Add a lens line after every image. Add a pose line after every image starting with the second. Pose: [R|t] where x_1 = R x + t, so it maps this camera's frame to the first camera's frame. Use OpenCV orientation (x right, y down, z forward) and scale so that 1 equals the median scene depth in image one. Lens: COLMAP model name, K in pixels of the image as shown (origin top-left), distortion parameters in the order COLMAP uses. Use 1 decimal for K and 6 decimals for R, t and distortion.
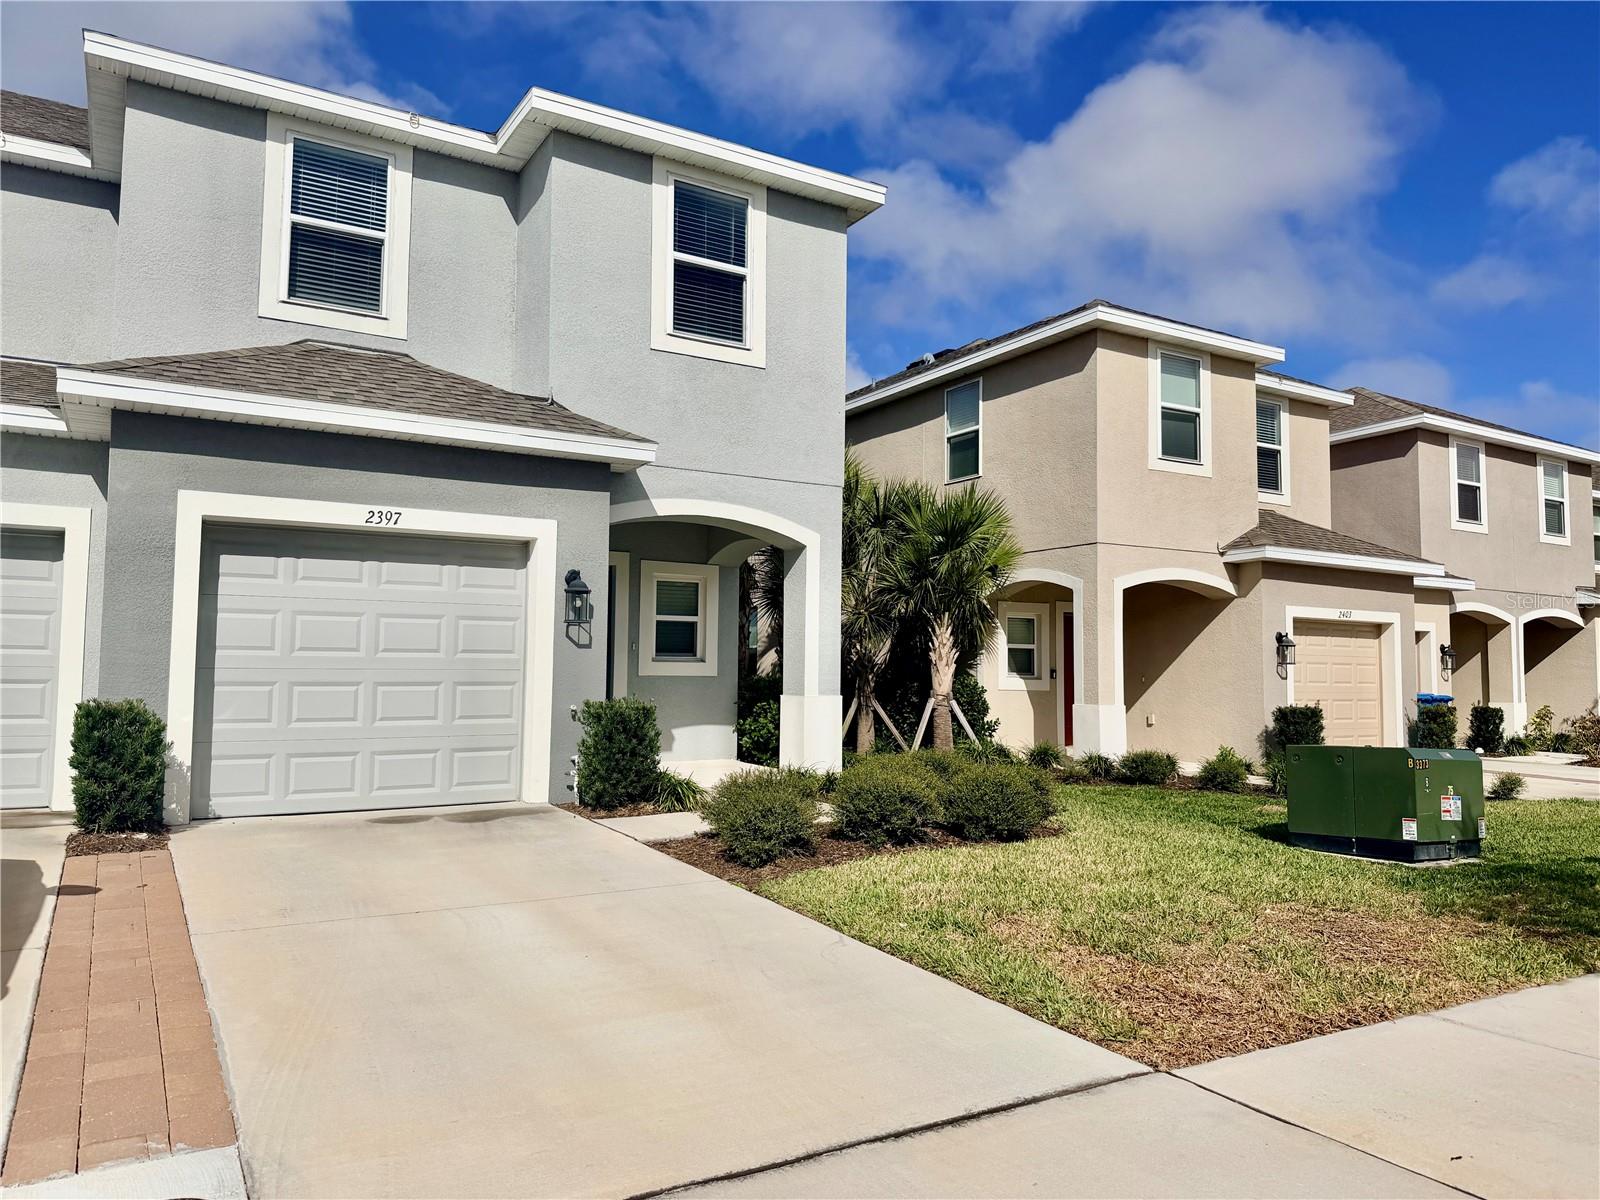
lens RADIAL K [[1115.8, 0, 789.3], [0, 1115.8, 602.2], [0, 0, 1]] dist [0.075102, -0.088149]
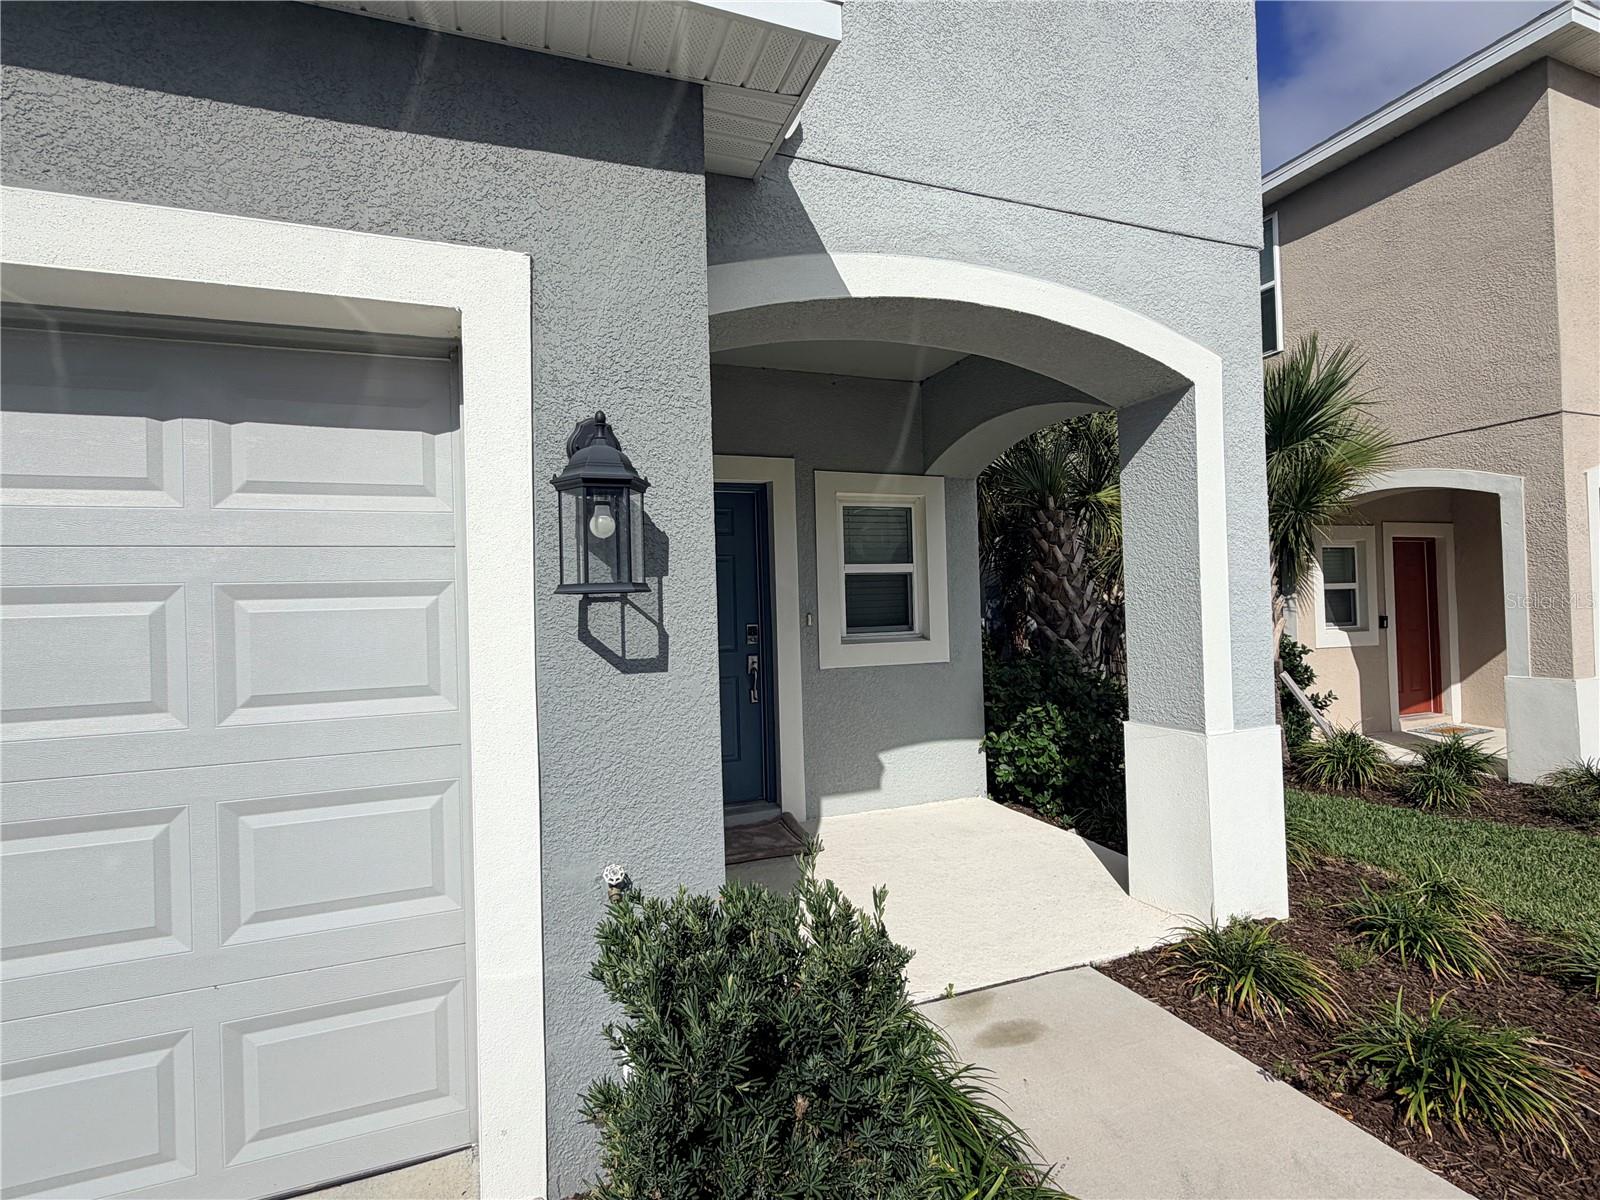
lens RADIAL K [[774.1, 0, 791.6], [0, 774.1, 595.1], [0, 0, 1]] dist [-0.002706, 0.001080]
pose [[0.984794, -0.041589, -0.168675, -0.097888], [0.049019, 0.997992, 0.040126, 0.012216], [0.166667, -0.047784, 0.984855, 0.737013]]
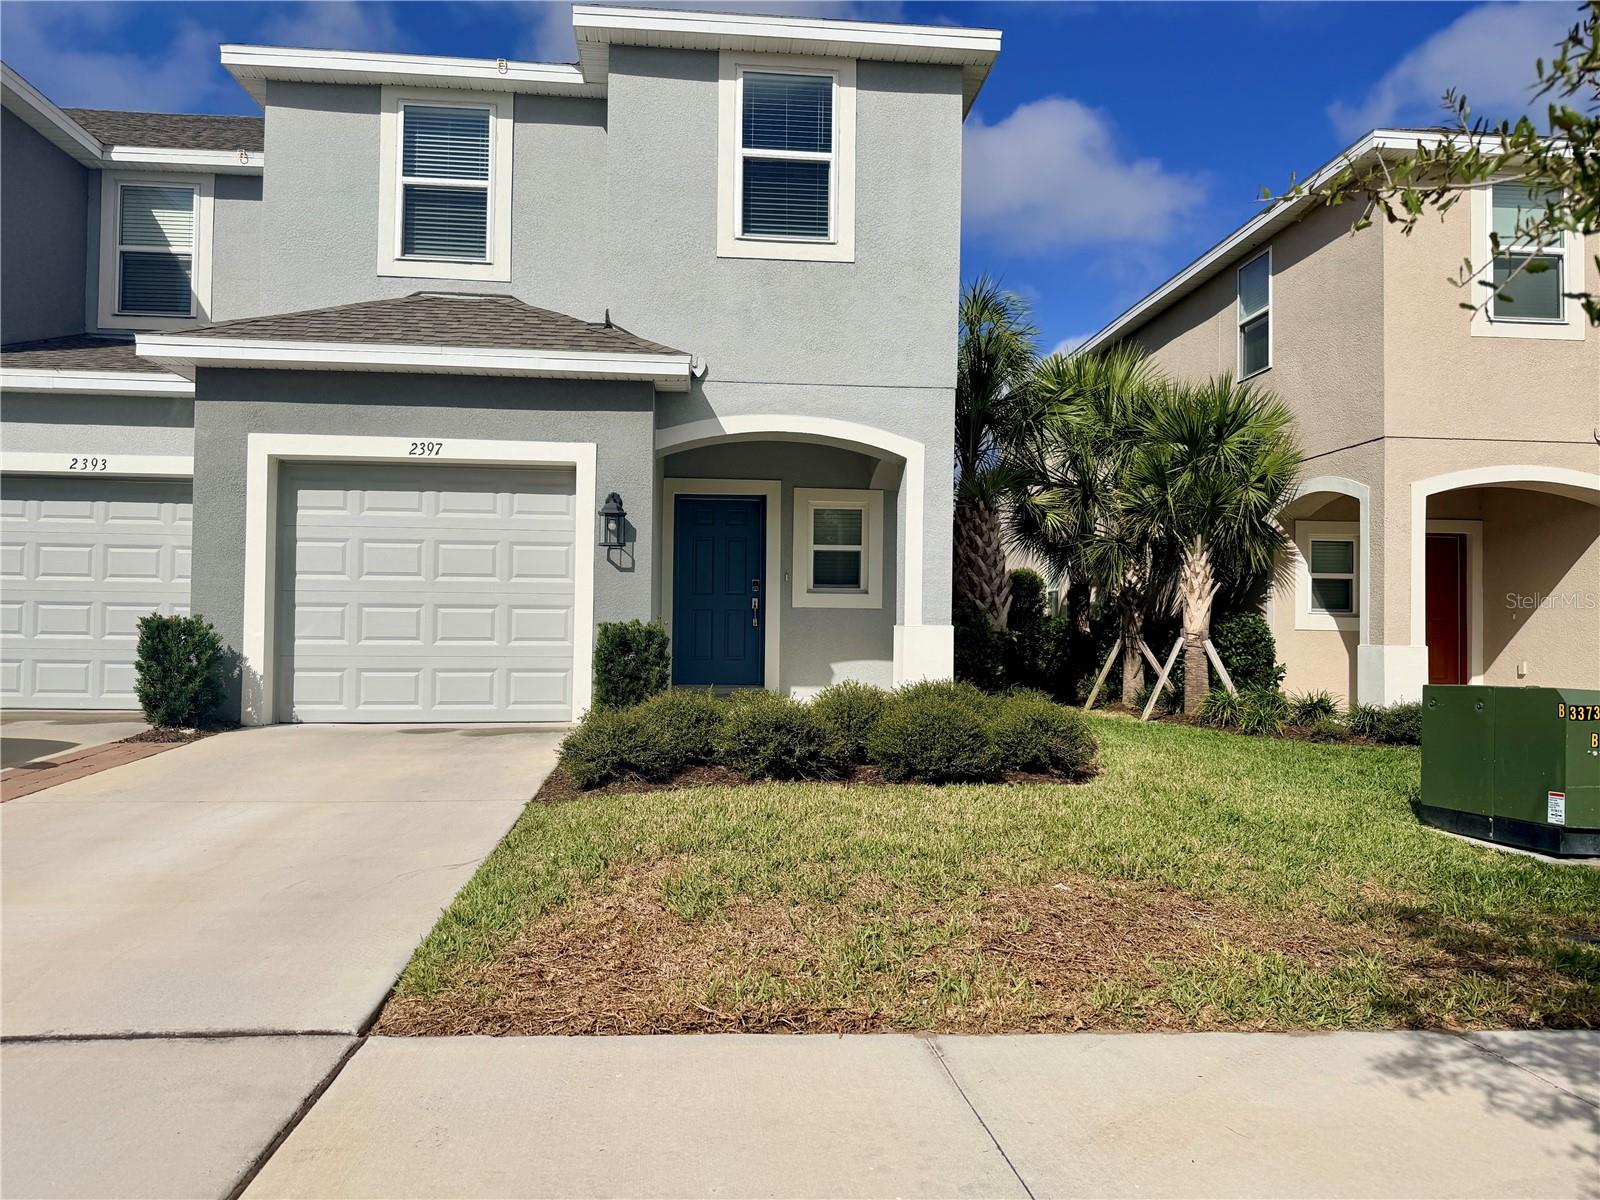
lens RADIAL K [[1115.8, 0, 793.1], [0, 1115.8, 603.2], [0, 0, 1]] dist [0.075102, -0.088149]
pose [[0.900354, -0.007165, -0.435099, 0.349483], [0.024064, 0.999154, 0.033341, 0.036651], [0.434492, -0.040489, 0.899765, 0.162578]]
